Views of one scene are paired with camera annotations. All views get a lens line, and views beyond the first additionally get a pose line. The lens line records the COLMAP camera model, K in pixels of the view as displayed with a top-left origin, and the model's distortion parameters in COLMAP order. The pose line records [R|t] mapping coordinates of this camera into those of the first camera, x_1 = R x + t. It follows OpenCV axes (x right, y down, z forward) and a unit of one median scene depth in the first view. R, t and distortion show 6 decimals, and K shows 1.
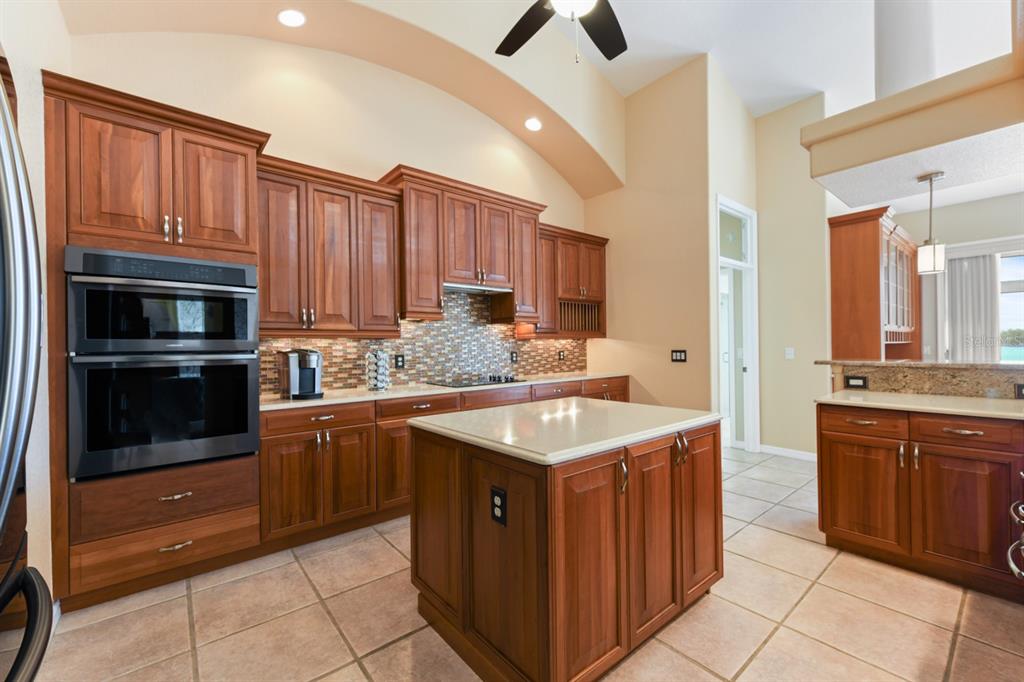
lens RADIAL K [[408.5, 0, 507.8], [0, 408.5, 346.4], [0, 0, 1]] dist [0.000103, 0.000009]
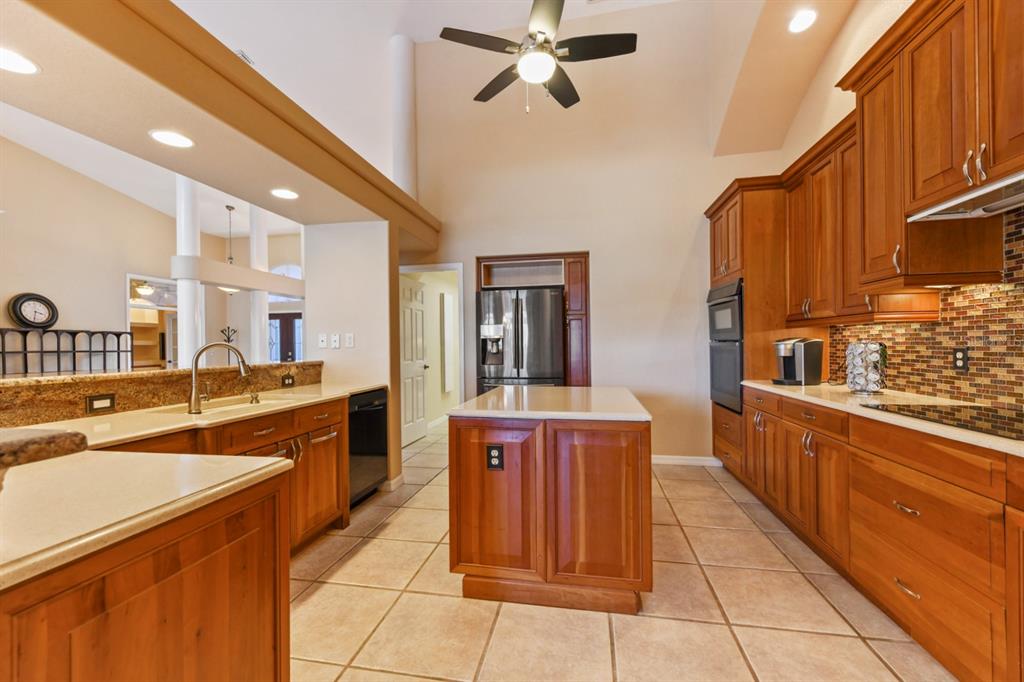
lens RADIAL K [[408.5, 0, 507.8], [0, 408.5, 346.4], [0, 0, 1]] dist [0.000103, 0.000009]
pose [[-0.762960, 0.019997, -0.646136, 0.629670], [0.019083, 0.999783, 0.008408, 0.002153], [0.646164, -0.005916, -0.763176, 1.107495]]
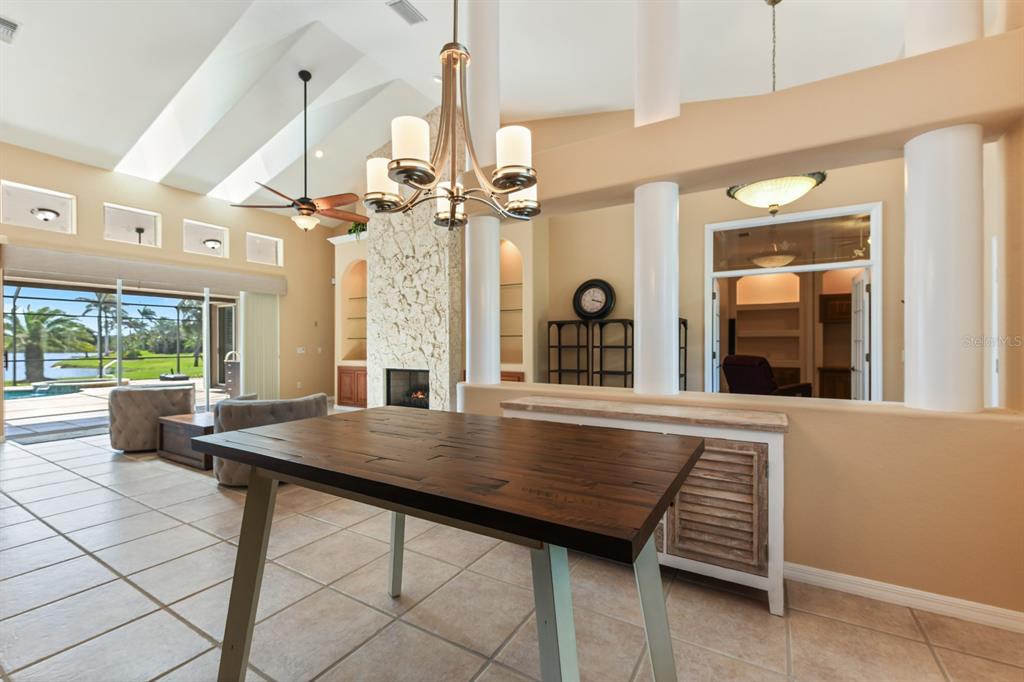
lens RADIAL K [[439.0, 0, 512.0], [0, 439.0, 341.0], [0, 0, 1]] dist [0.000137, 0.000066]
pose [[-0.328119, 0.015079, 0.944516, 0.448776], [0.009556, 0.999874, -0.012643, 0.001343], [-0.944588, 0.004877, -0.328221, 0.782521]]
